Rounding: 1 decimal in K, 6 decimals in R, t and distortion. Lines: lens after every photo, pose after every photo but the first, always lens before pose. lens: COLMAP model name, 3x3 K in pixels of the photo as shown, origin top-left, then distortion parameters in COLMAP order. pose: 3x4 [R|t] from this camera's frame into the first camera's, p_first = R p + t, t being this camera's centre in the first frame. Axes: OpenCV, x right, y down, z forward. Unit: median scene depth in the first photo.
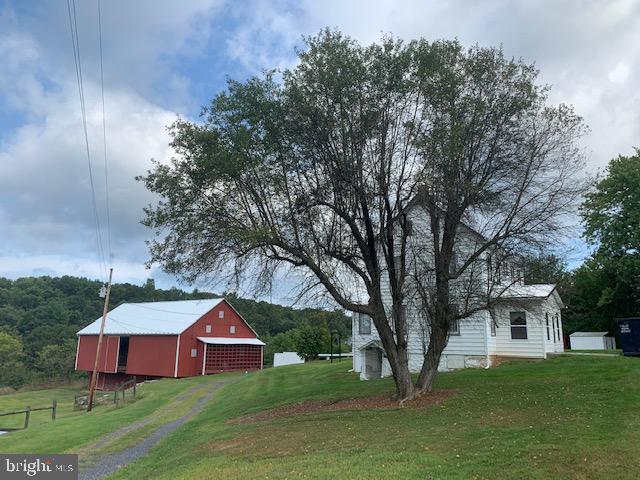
lens RADIAL K [[490.6, 0, 321.6], [0, 490.6, 225.3], [0, 0, 1]] dist [0.012602, -0.000189]
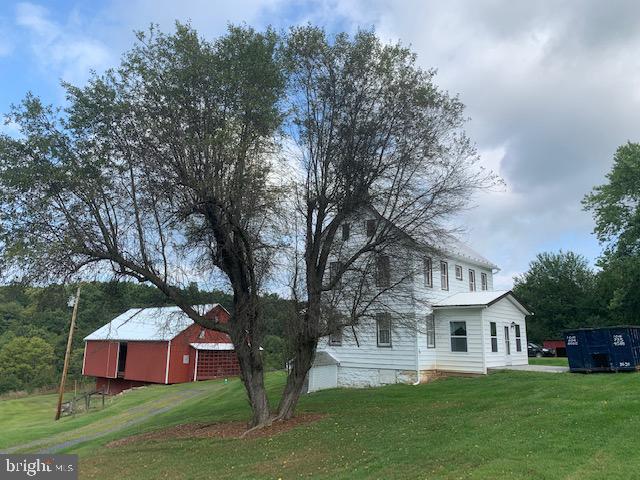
lens RADIAL K [[484.3, 0, 317.1], [0, 484.3, 232.0], [0, 0, 1]] dist [0.064138, -0.102584]
pose [[0.994345, -0.026085, -0.102947, 0.124153], [0.027261, 0.999578, 0.010032, -0.001714], [0.102642, -0.012782, 0.994636, 0.045900]]
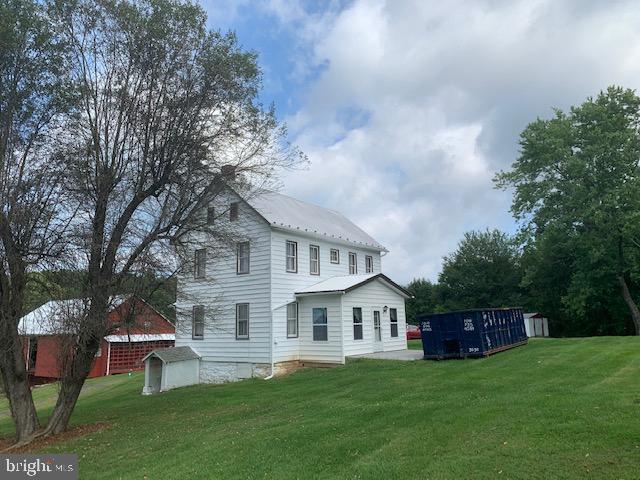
lens RADIAL K [[484.3, 0, 317.1], [0, 484.3, 232.0], [0, 0, 1]] dist [0.064138, -0.102584]
pose [[0.998298, -0.046343, -0.035399, 0.224170], [0.048015, 0.997695, 0.047949, 0.002146], [0.033095, -0.049567, 0.998222, 0.089426]]
